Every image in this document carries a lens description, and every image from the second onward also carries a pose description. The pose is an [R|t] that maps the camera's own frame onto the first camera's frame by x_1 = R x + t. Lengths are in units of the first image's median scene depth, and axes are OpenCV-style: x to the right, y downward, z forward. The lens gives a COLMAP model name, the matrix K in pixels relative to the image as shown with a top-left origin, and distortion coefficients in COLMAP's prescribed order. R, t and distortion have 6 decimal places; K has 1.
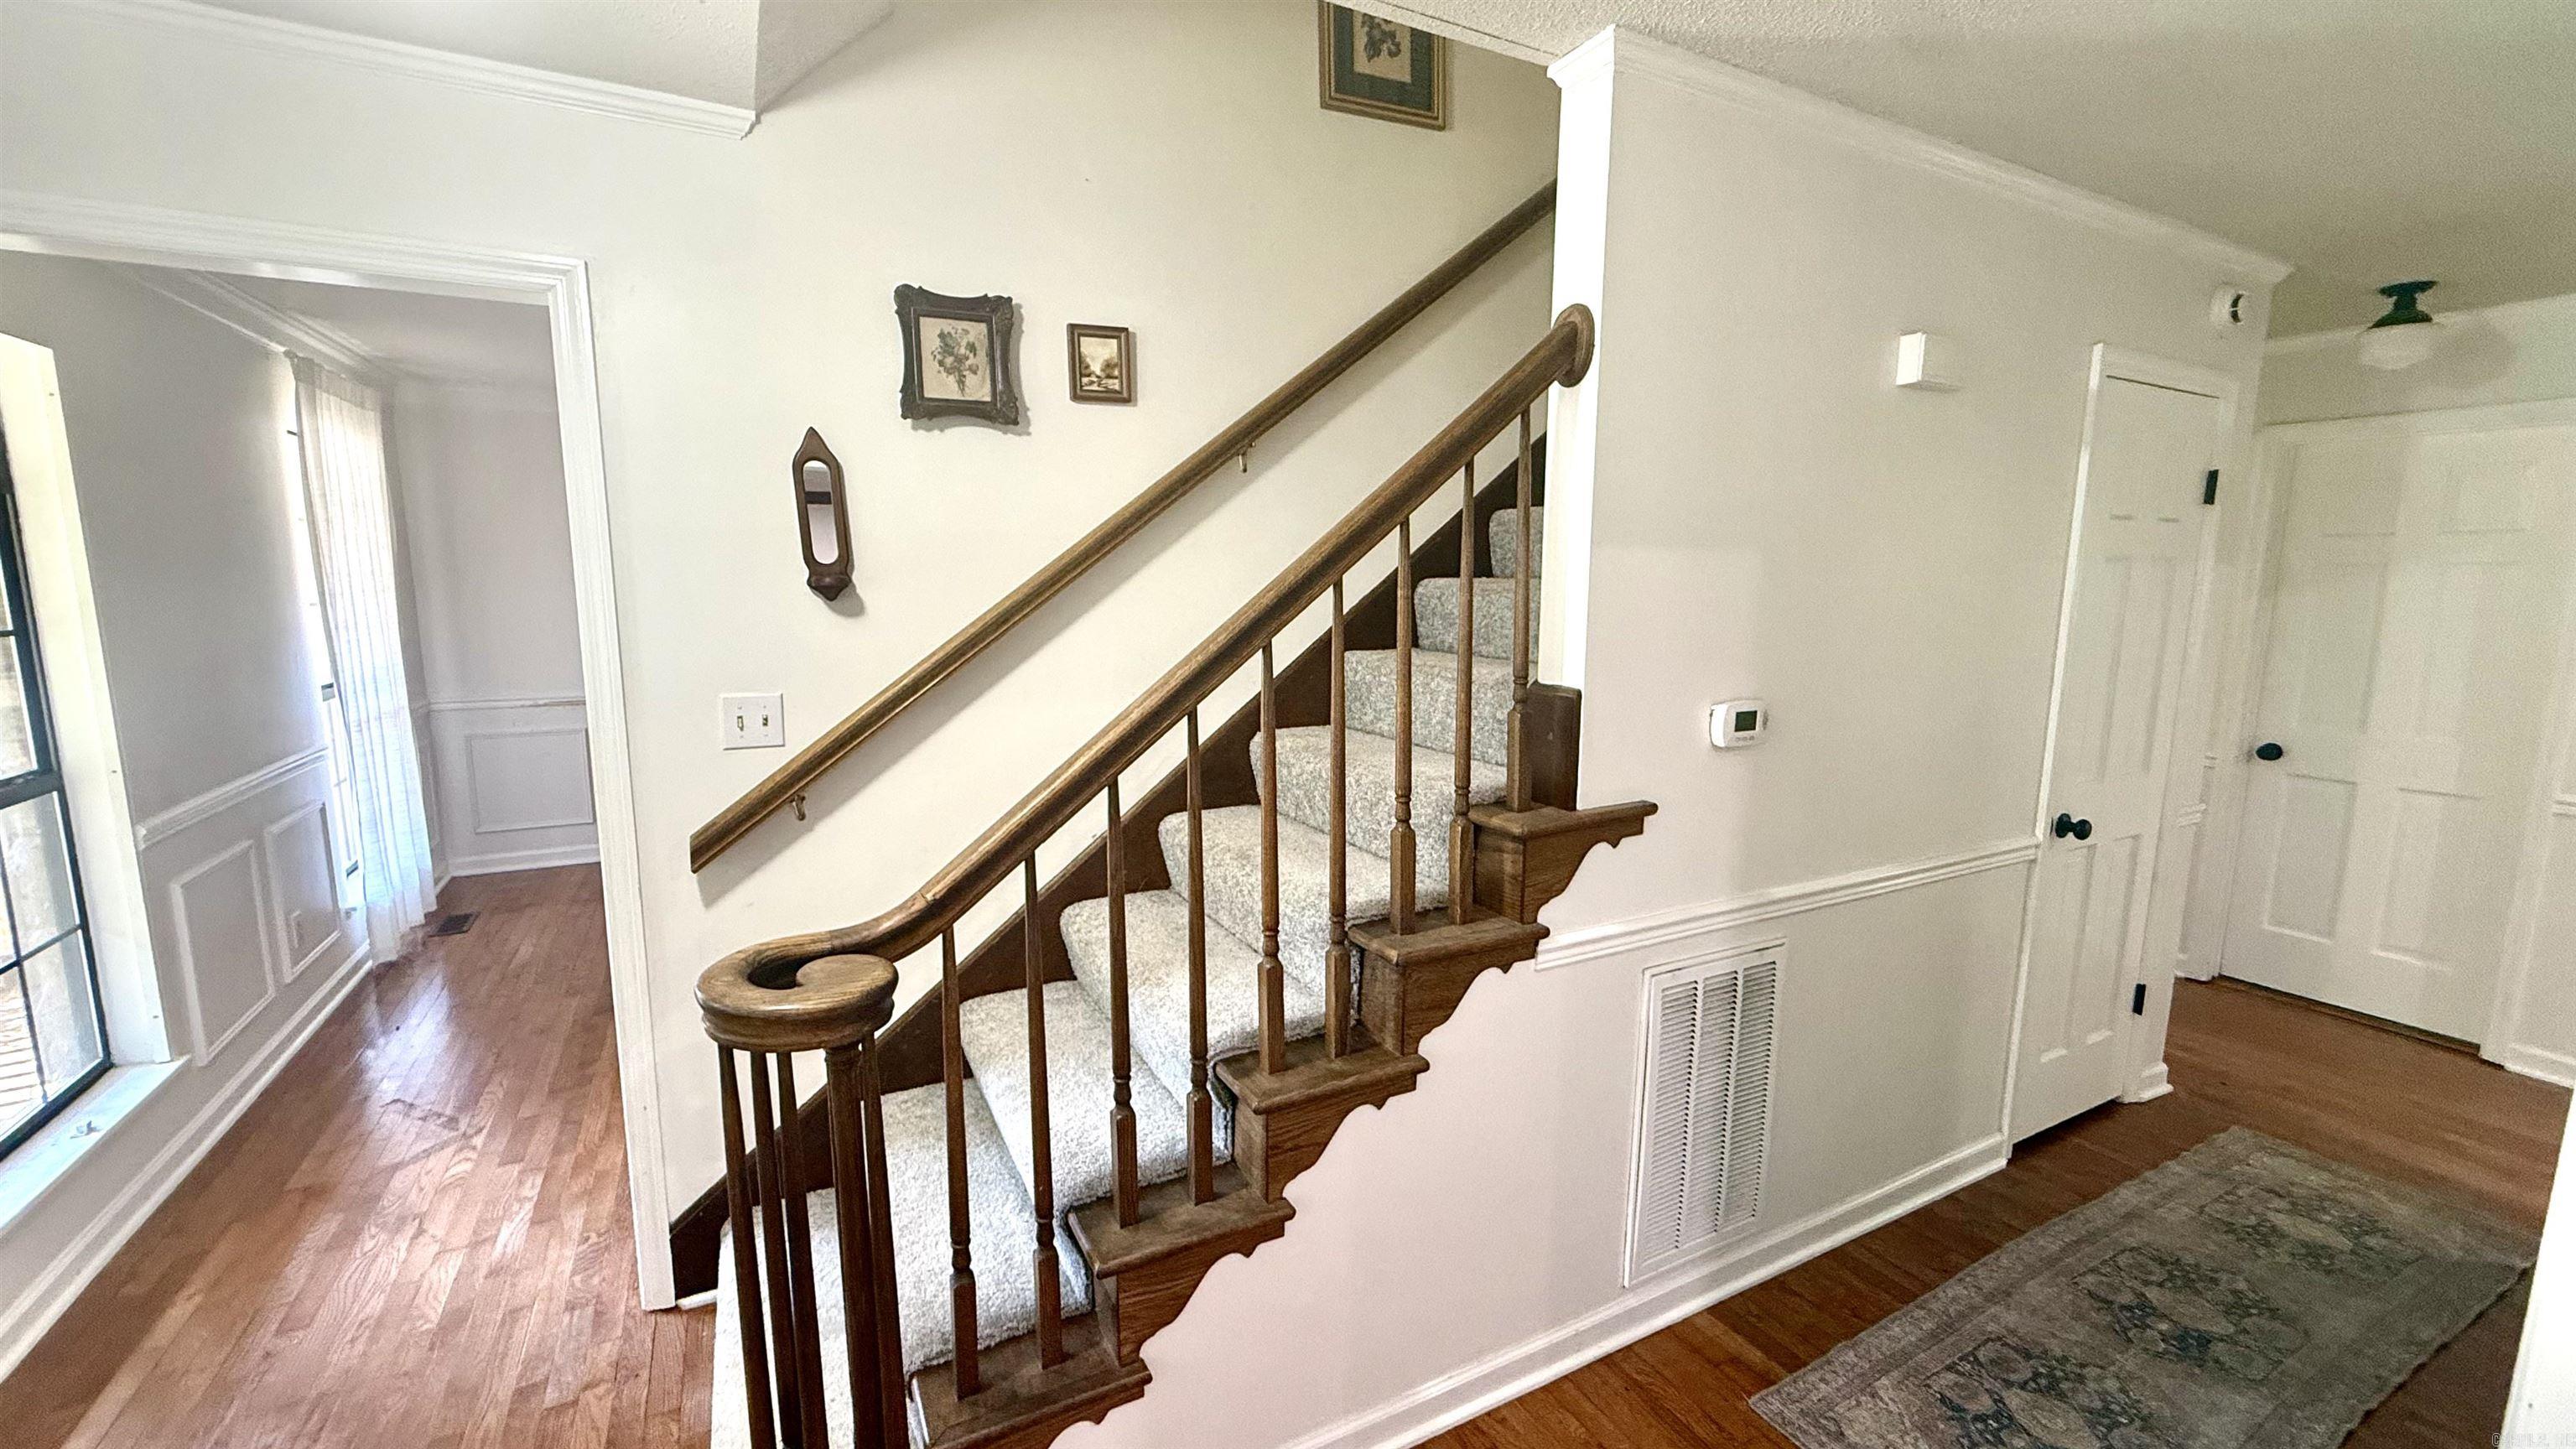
lens RADIAL K [[1037.2, 0, 1293.1], [0, 1037.2, 723.4], [0, 0, 1]] dist [0.004017, -0.000372]
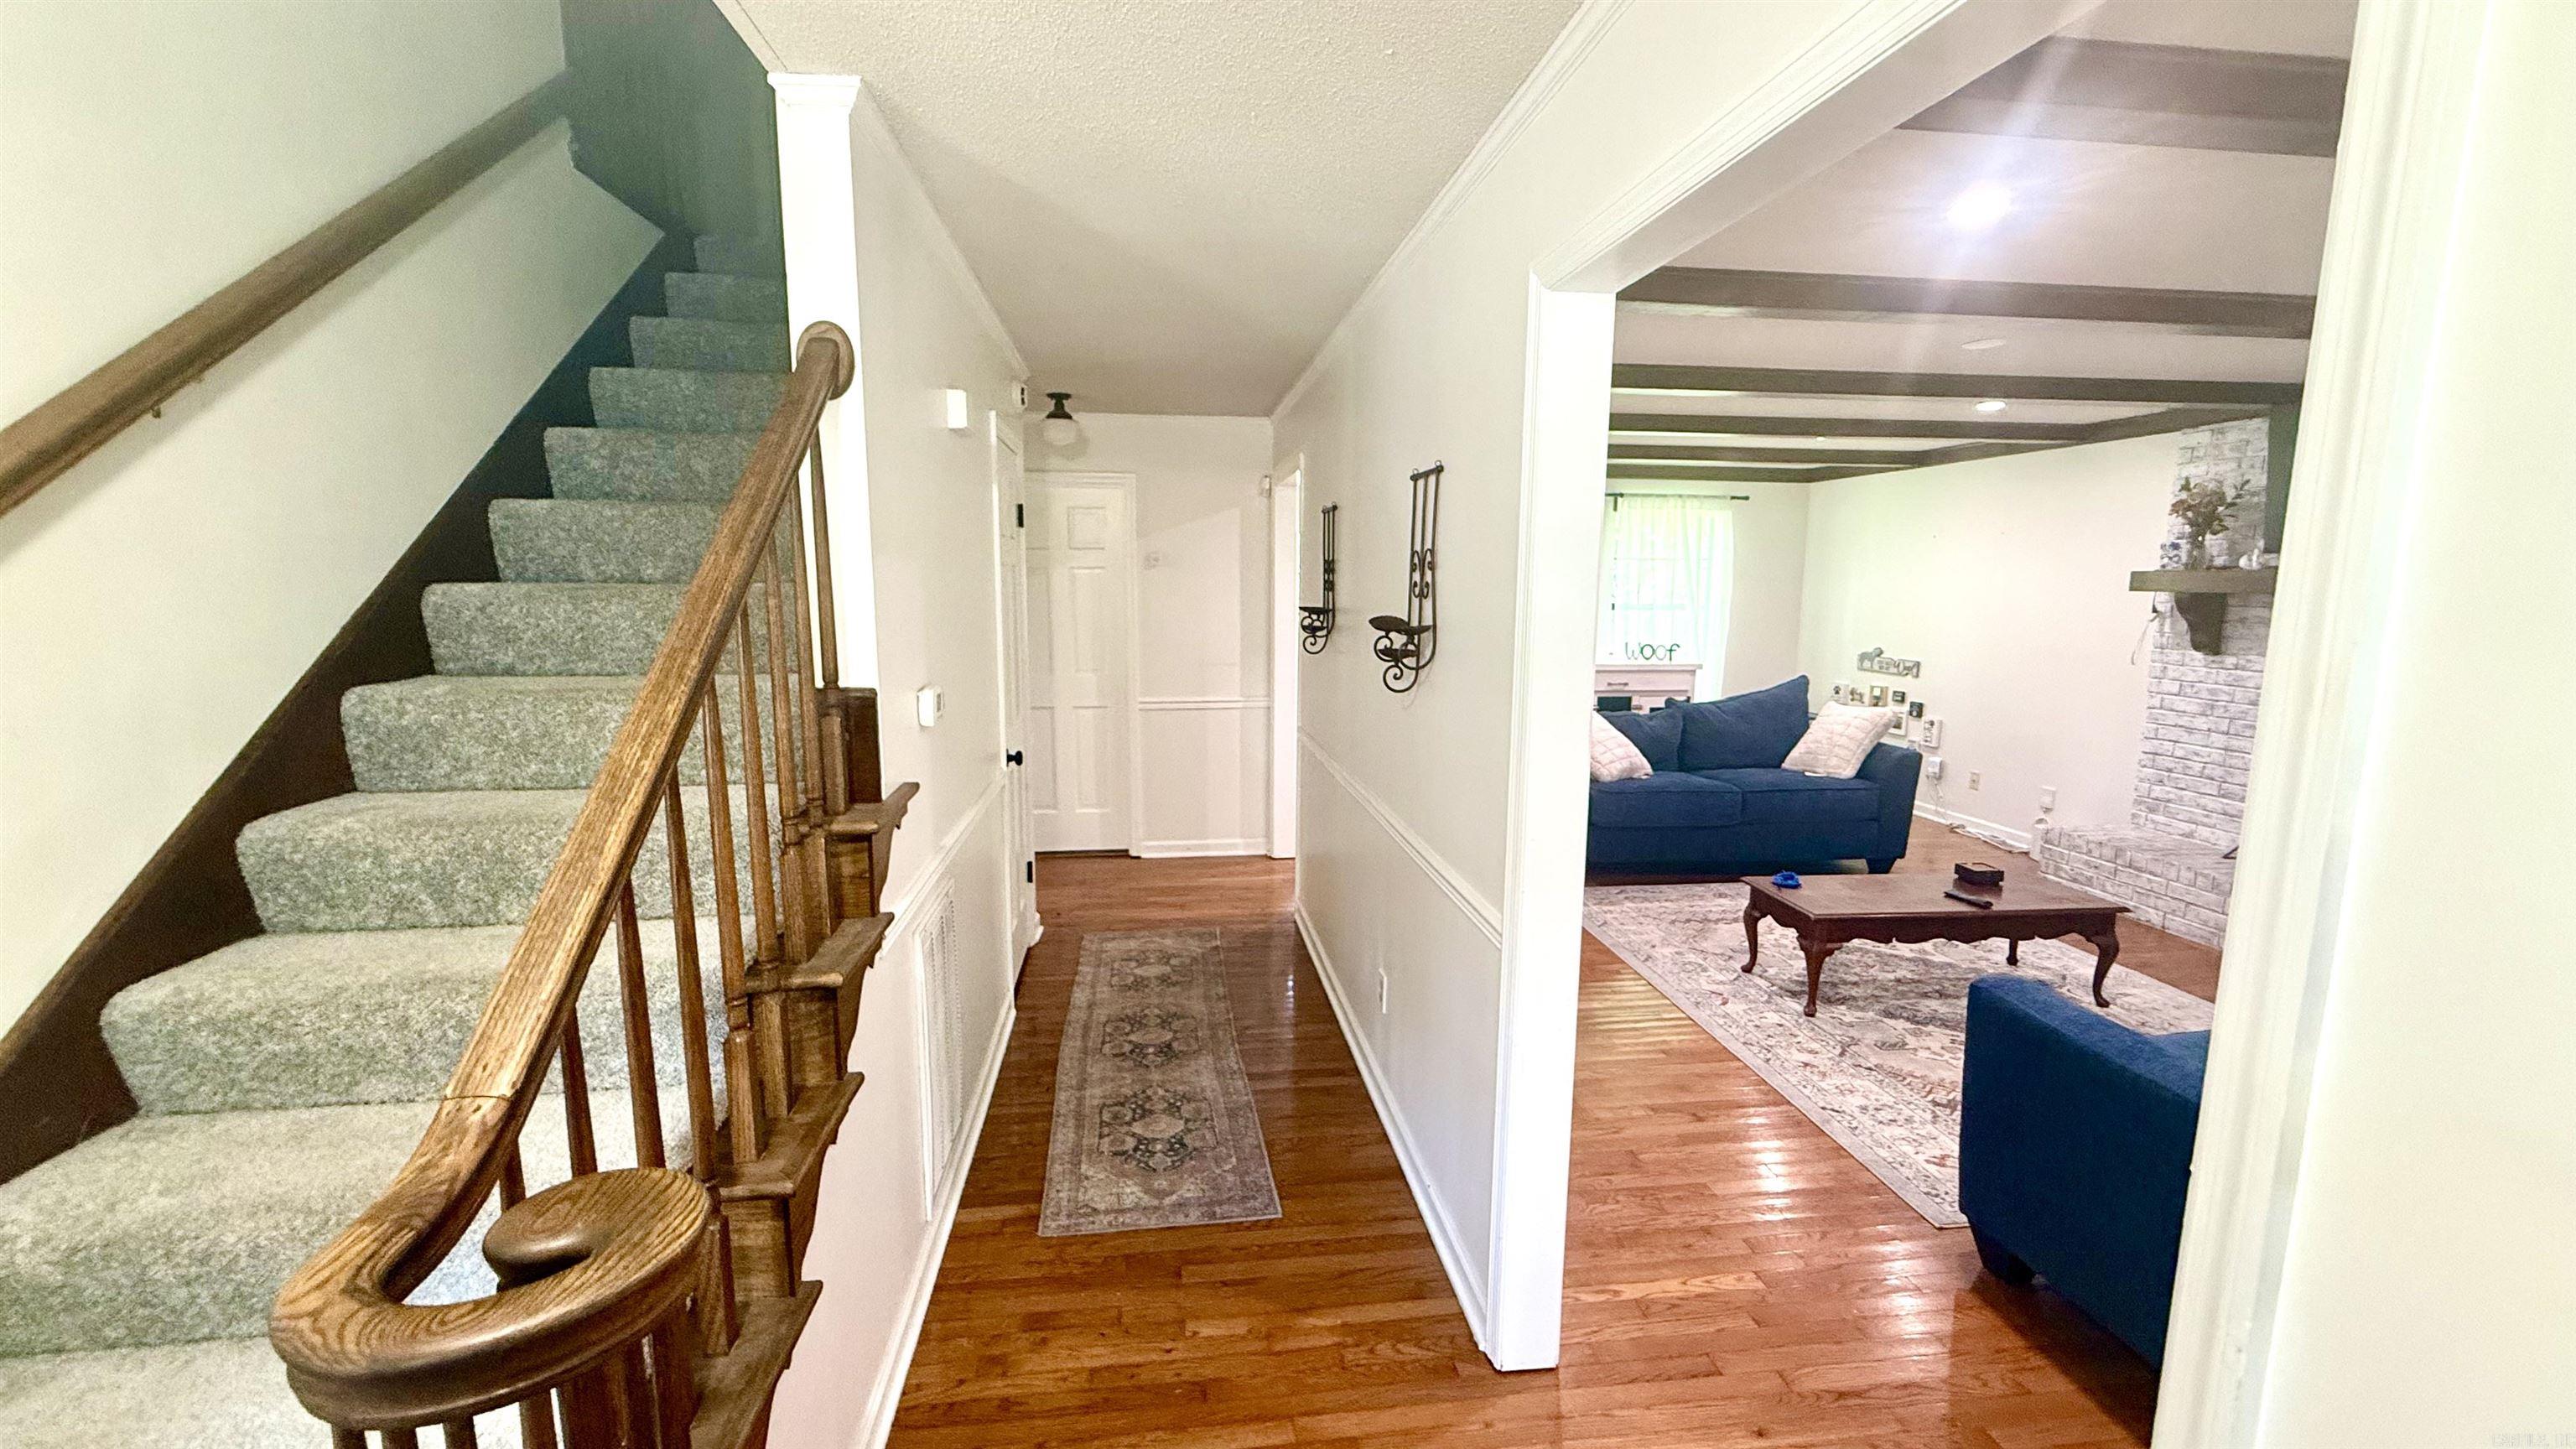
lens RADIAL K [[1037.2, 0, 1283.9], [0, 1037.2, 723.3], [0, 0, 1]] dist [0.004017, -0.000372]
pose [[0.350205, -0.136857, 0.926621, -0.441012], [0.132163, 0.986591, 0.095765, -0.033429], [-0.927302, 0.088927, 0.363597, 0.173602]]
